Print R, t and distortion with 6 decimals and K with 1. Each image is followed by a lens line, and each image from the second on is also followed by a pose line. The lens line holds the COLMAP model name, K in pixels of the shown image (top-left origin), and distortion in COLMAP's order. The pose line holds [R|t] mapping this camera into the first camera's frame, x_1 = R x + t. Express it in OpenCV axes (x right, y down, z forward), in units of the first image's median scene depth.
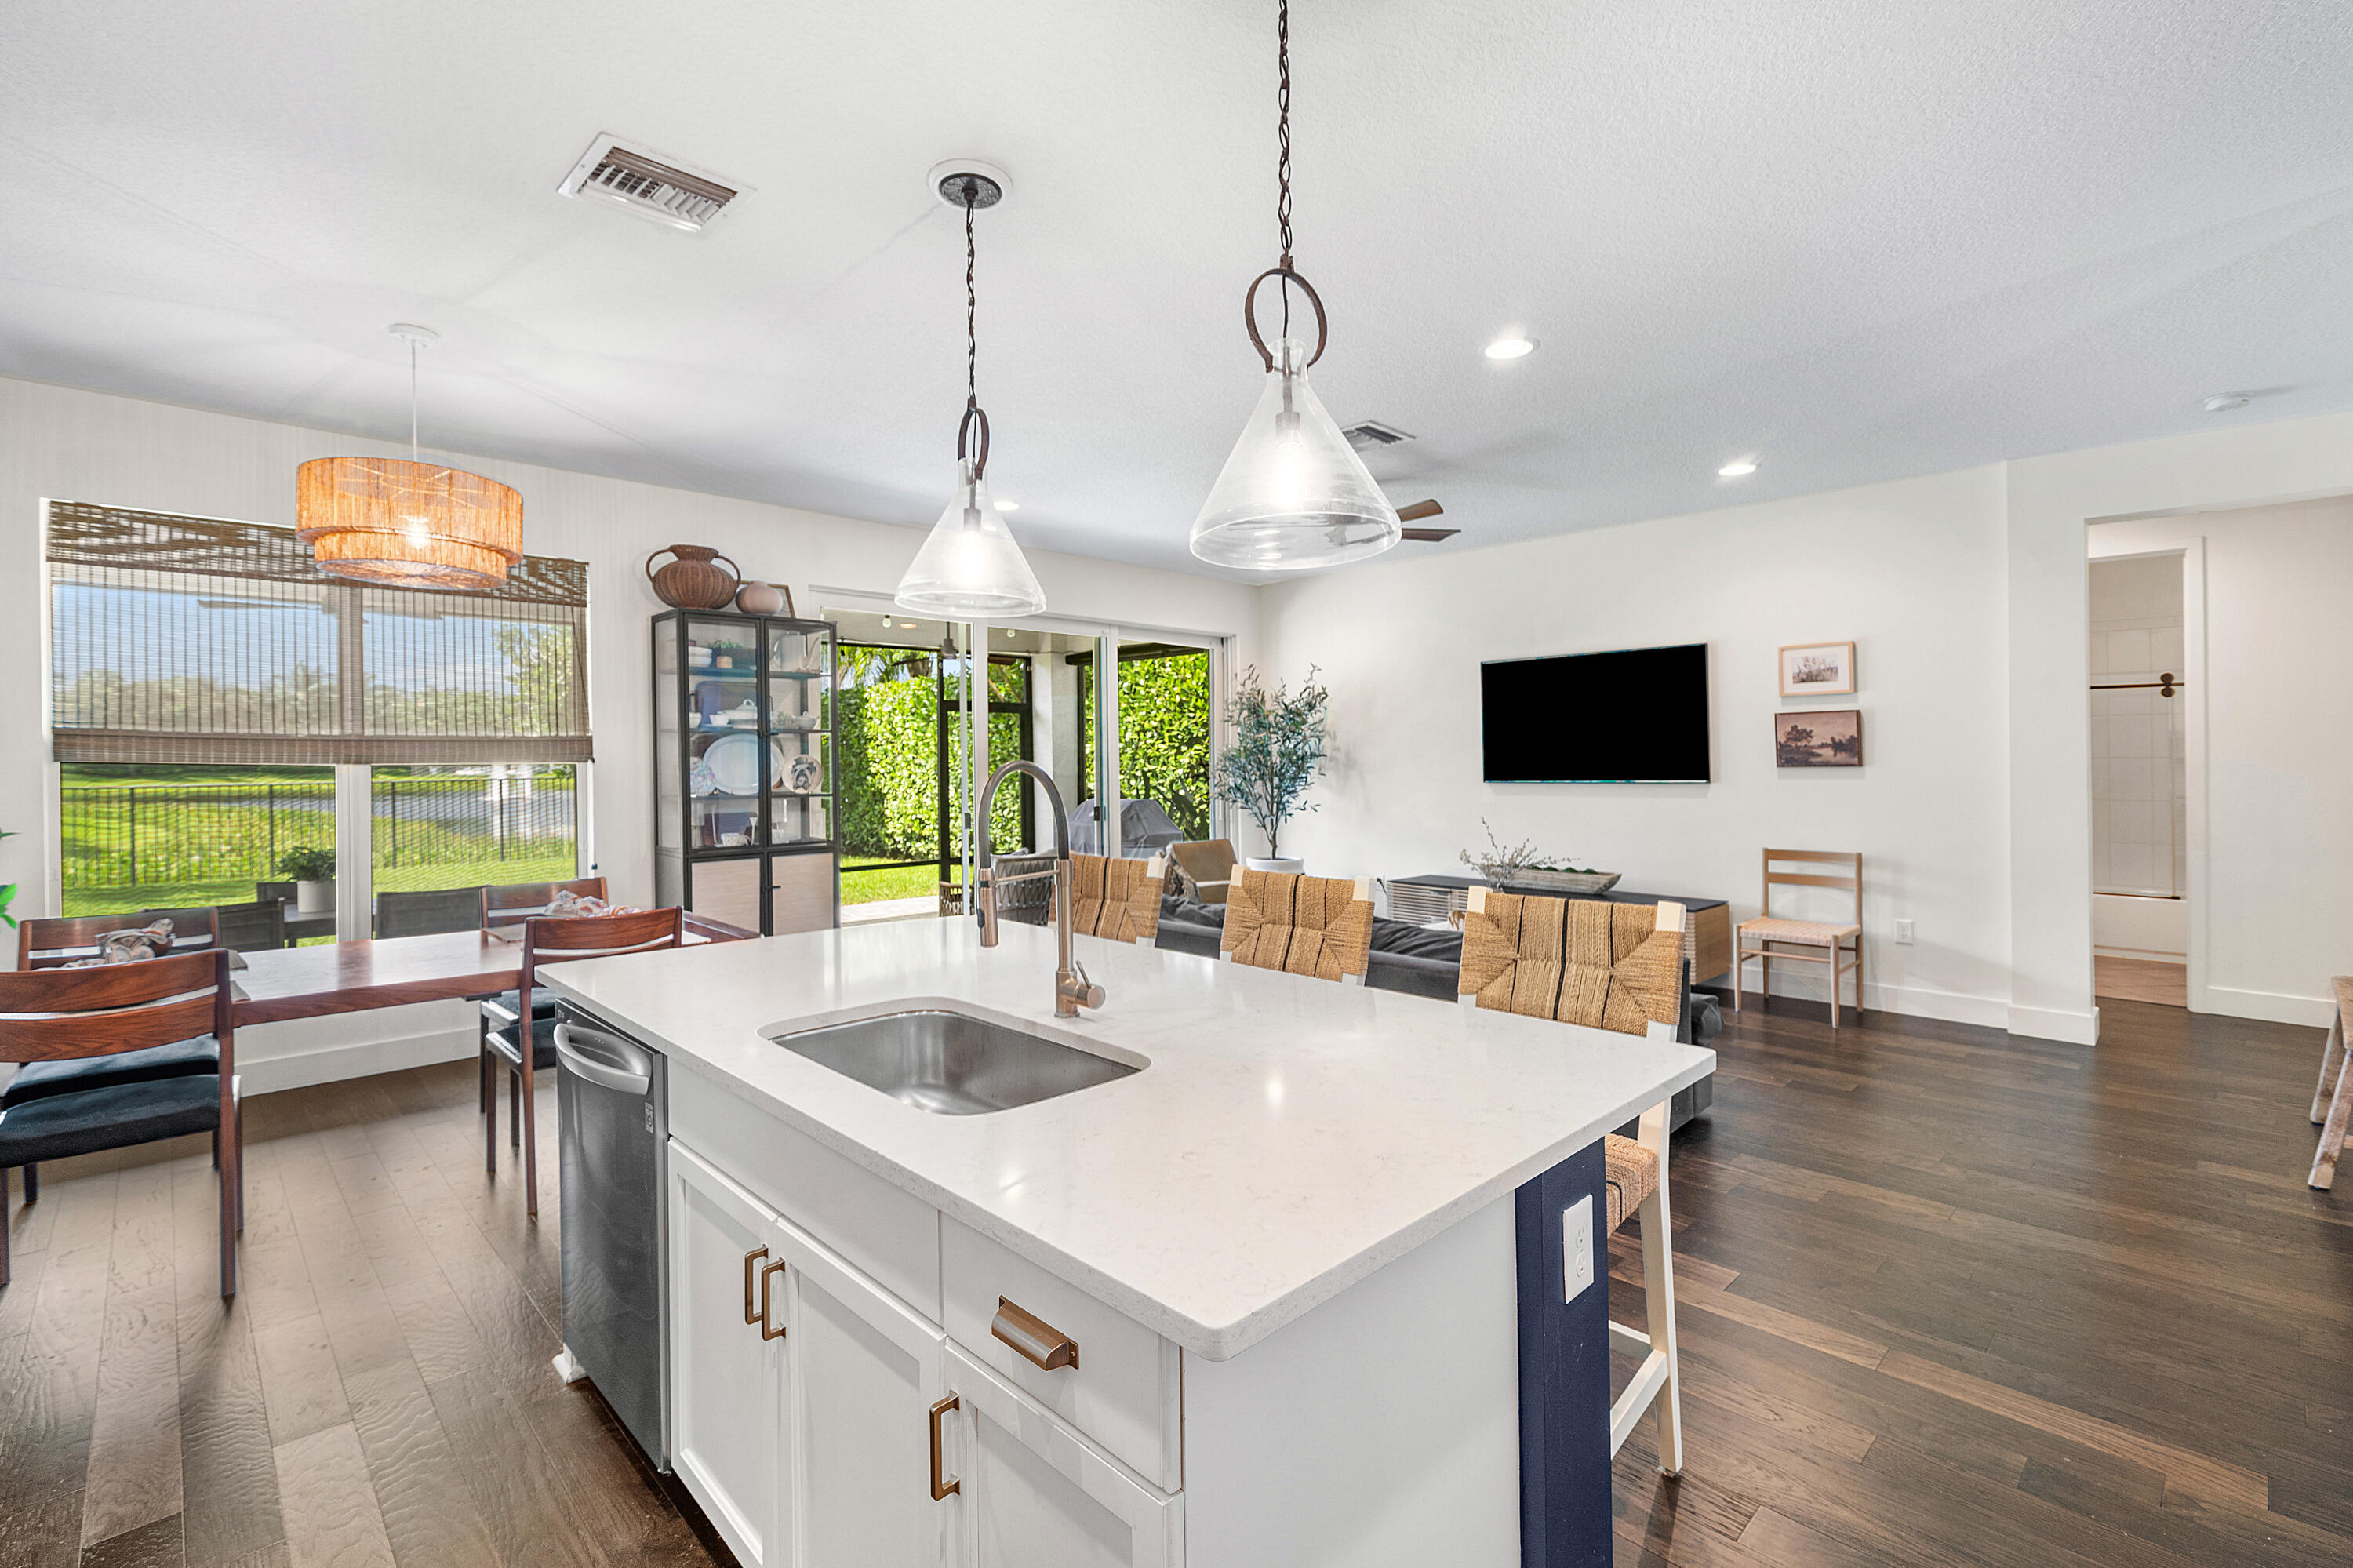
lens RADIAL K [[1047.9, 0, 1183.4], [0, 1047.9, 762.1], [0, 0, 1]] dist [0.029426, -0.010105]
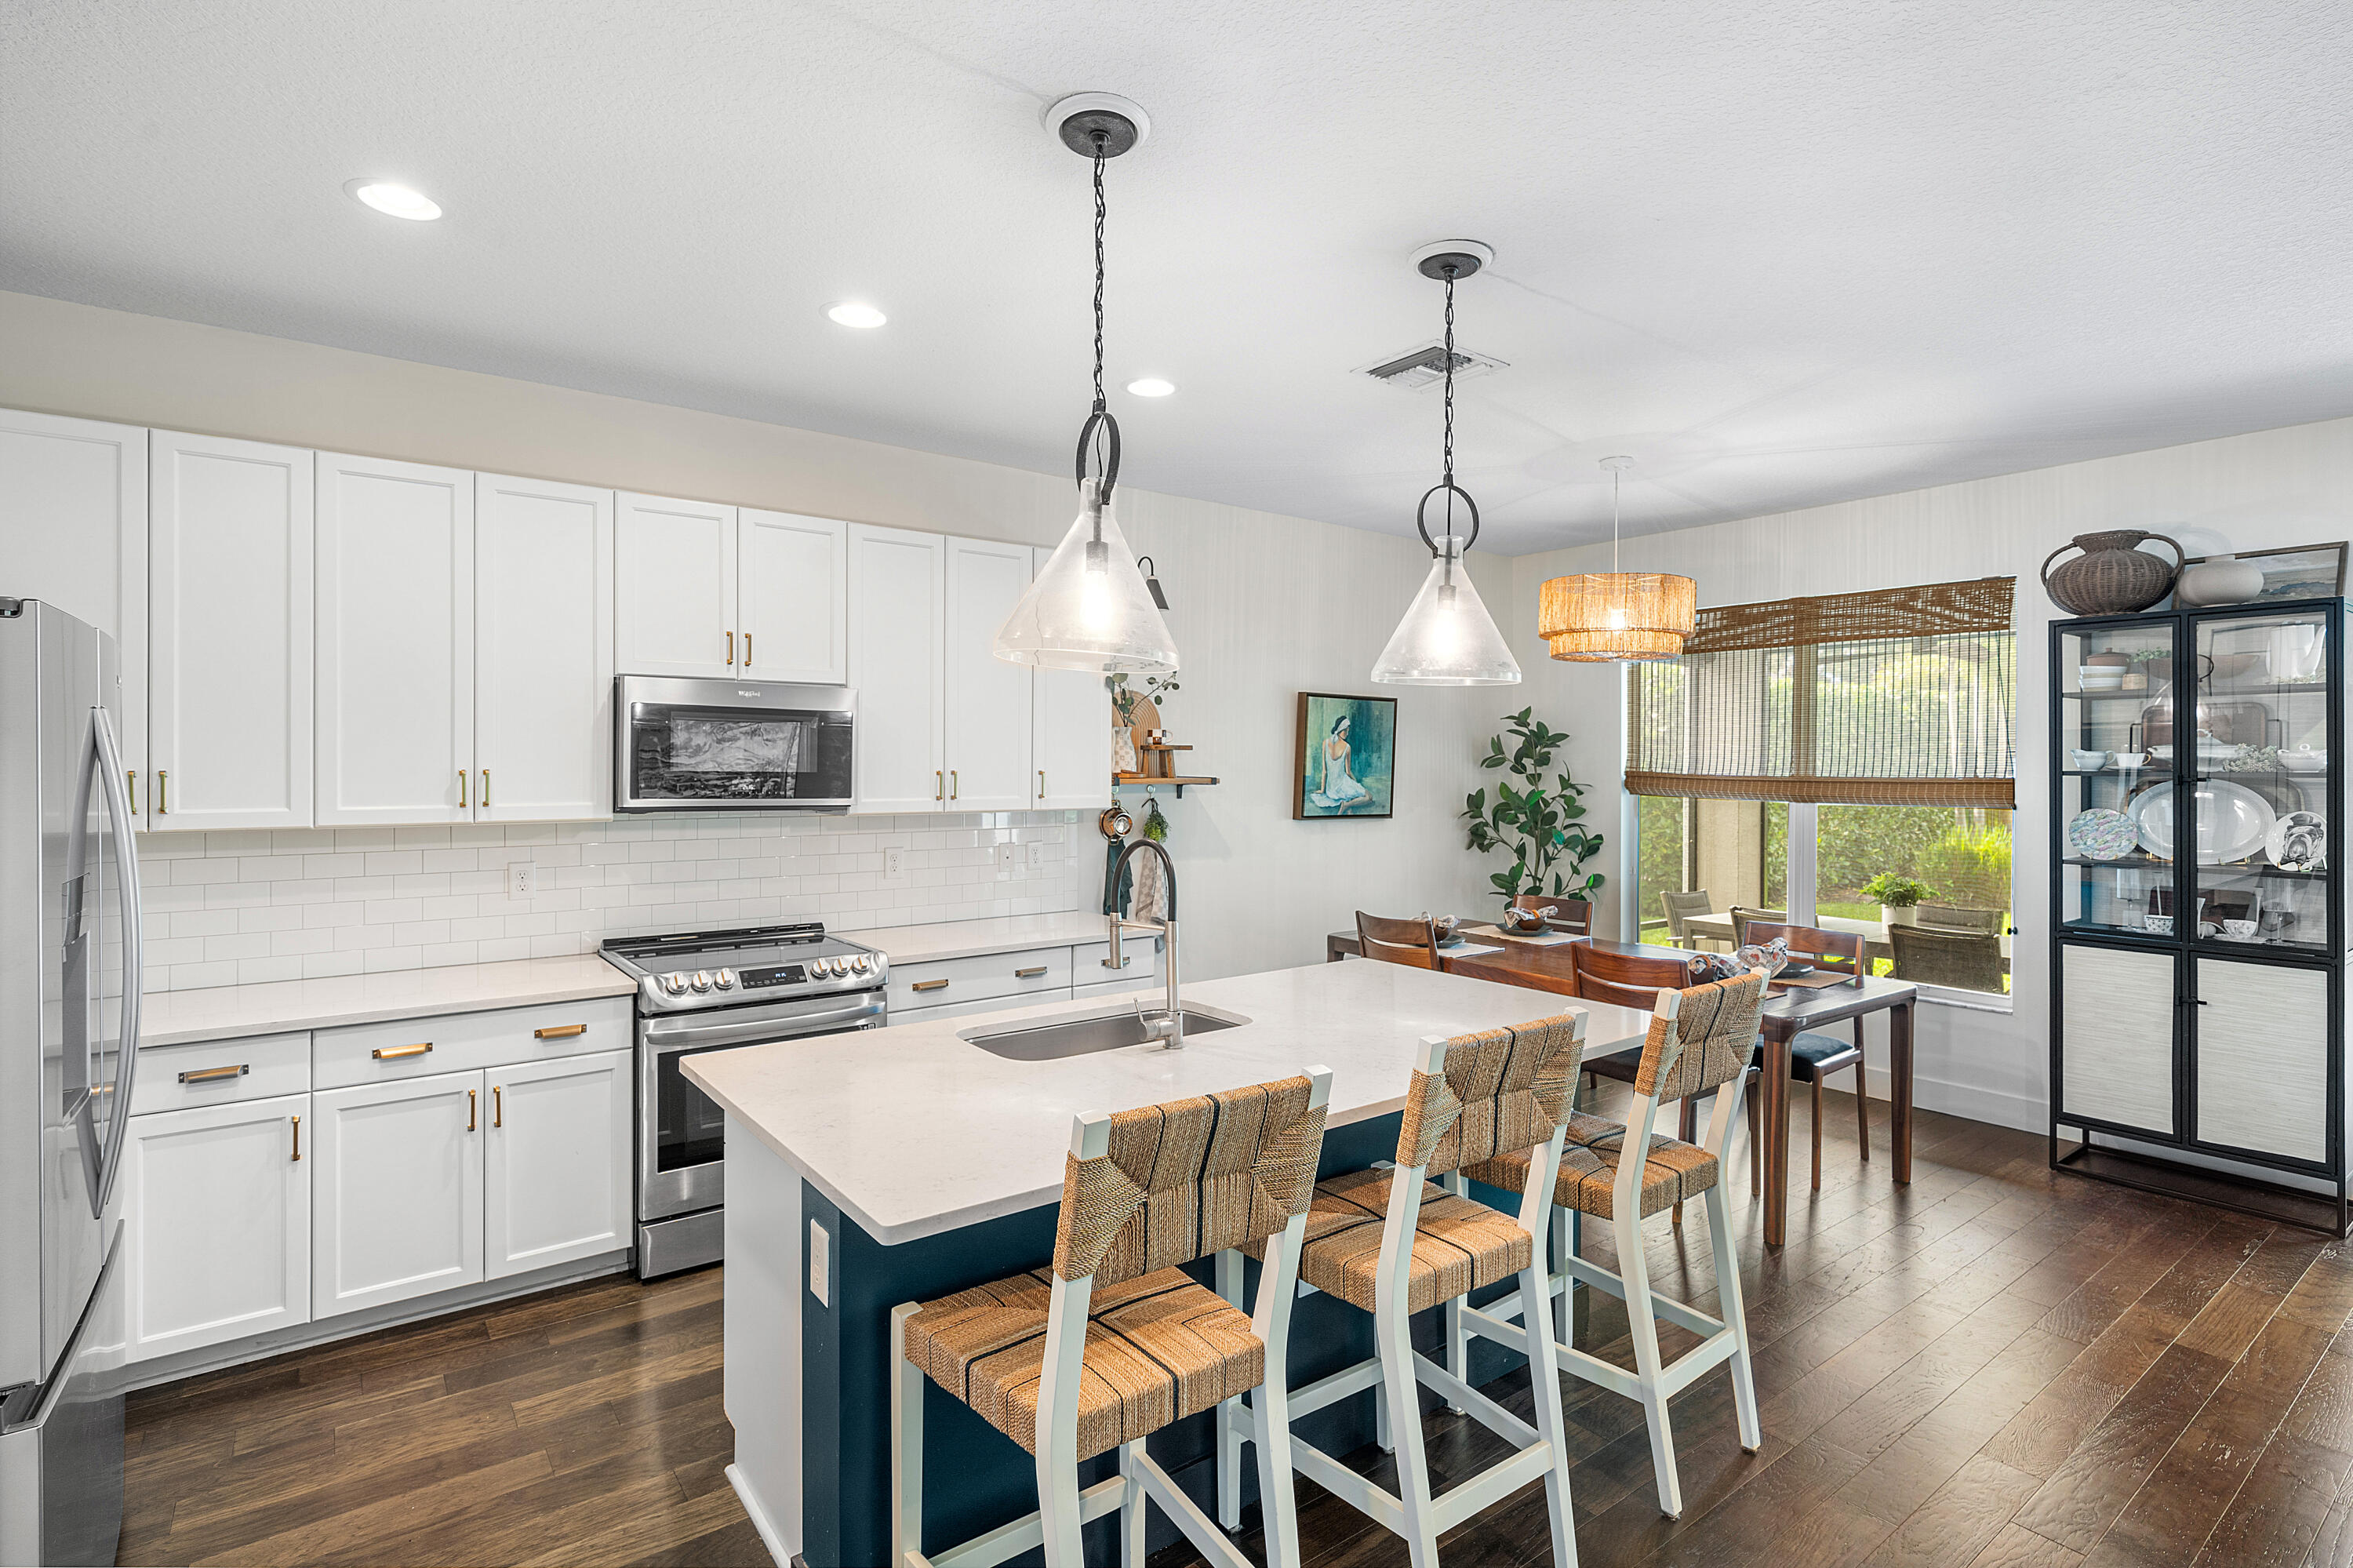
lens RADIAL K [[1145.5, 0, 1182.0], [0, 1145.5, 762.0], [0, 0, 1]] dist [0.010992, -0.000798]
pose [[-0.115633, 0.003576, -0.993286, 0.434631], [-0.007291, 0.999964, 0.004449, -0.036308], [0.993265, 0.007756, -0.115603, 0.425456]]
